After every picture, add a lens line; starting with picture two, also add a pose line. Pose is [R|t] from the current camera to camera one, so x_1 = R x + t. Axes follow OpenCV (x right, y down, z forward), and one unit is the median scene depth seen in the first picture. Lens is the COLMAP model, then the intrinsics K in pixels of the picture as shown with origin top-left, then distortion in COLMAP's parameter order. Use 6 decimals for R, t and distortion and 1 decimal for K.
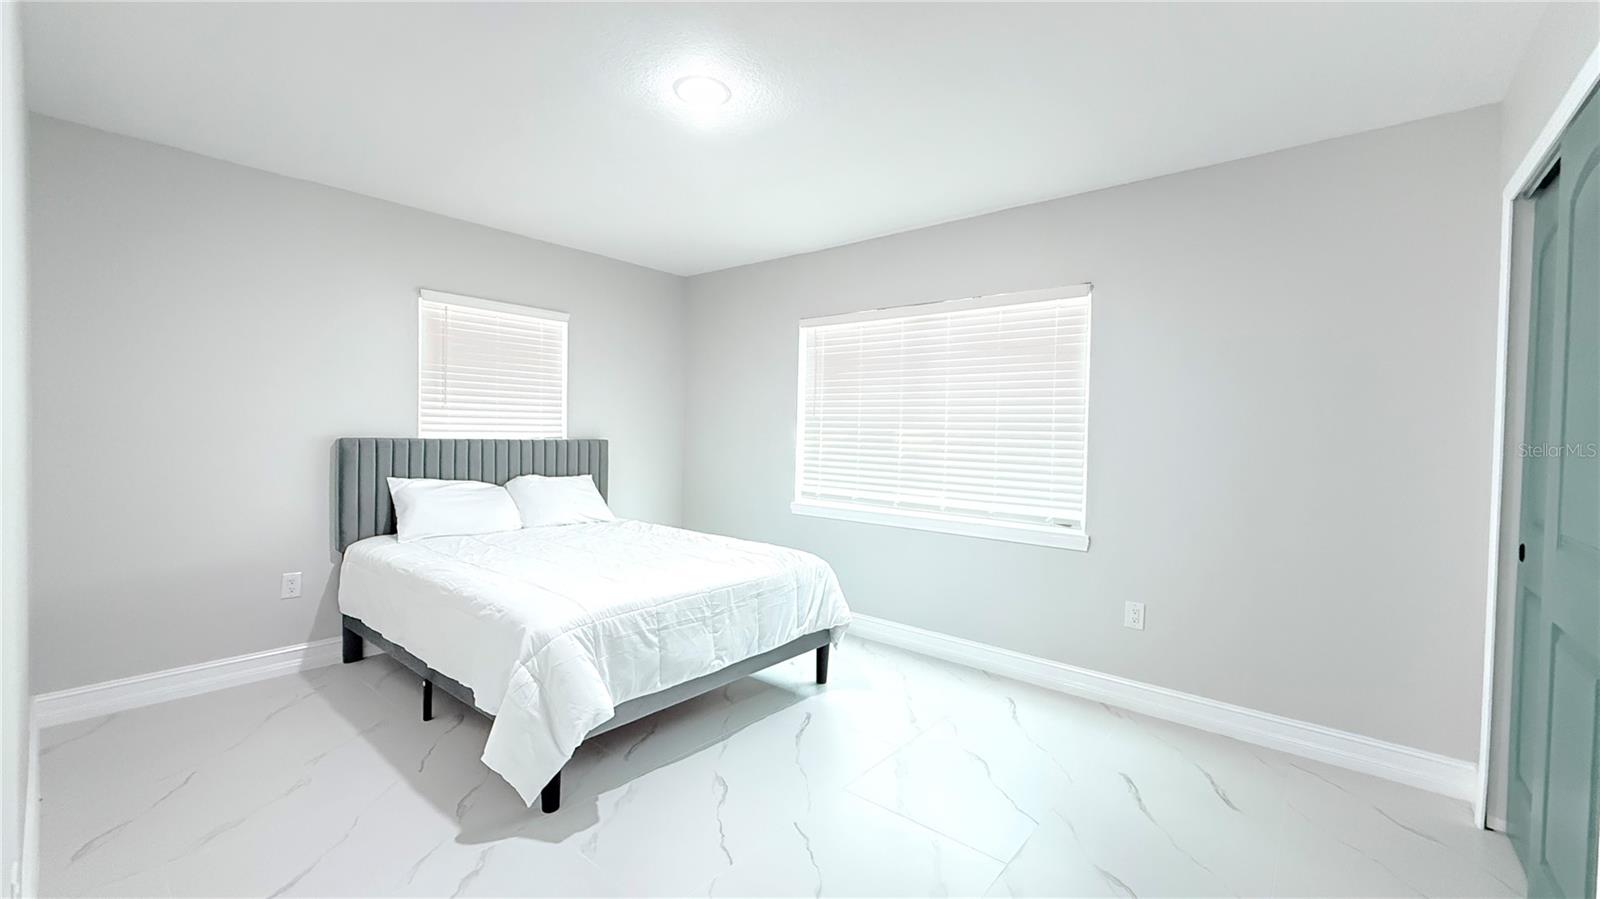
lens RADIAL K [[641.3, 0, 804.0], [0, 641.3, 448.8], [0, 0, 1]] dist [-0.001932, -0.000154]
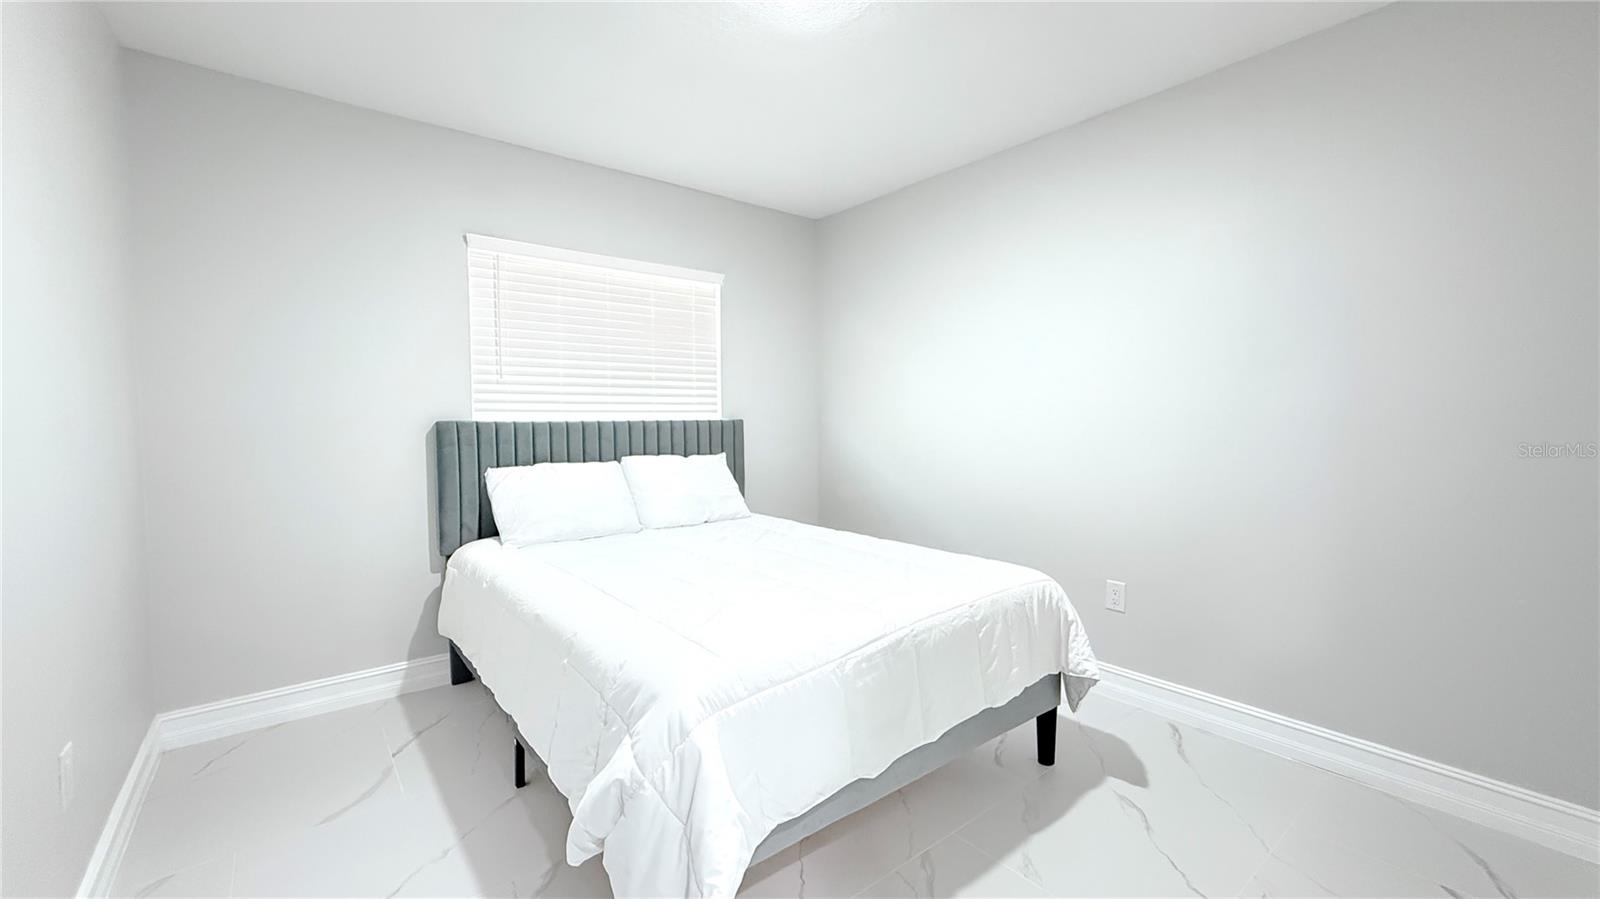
lens RADIAL K [[649.8, 0, 805.3], [0, 649.8, 419.4], [0, 0, 1]] dist [0.014447, -0.000015]
pose [[0.944832, -0.022552, -0.326778, 0.027630], [0.018420, 0.999707, -0.015735, 0.000034], [0.327037, 0.008848, 0.944970, 0.341293]]
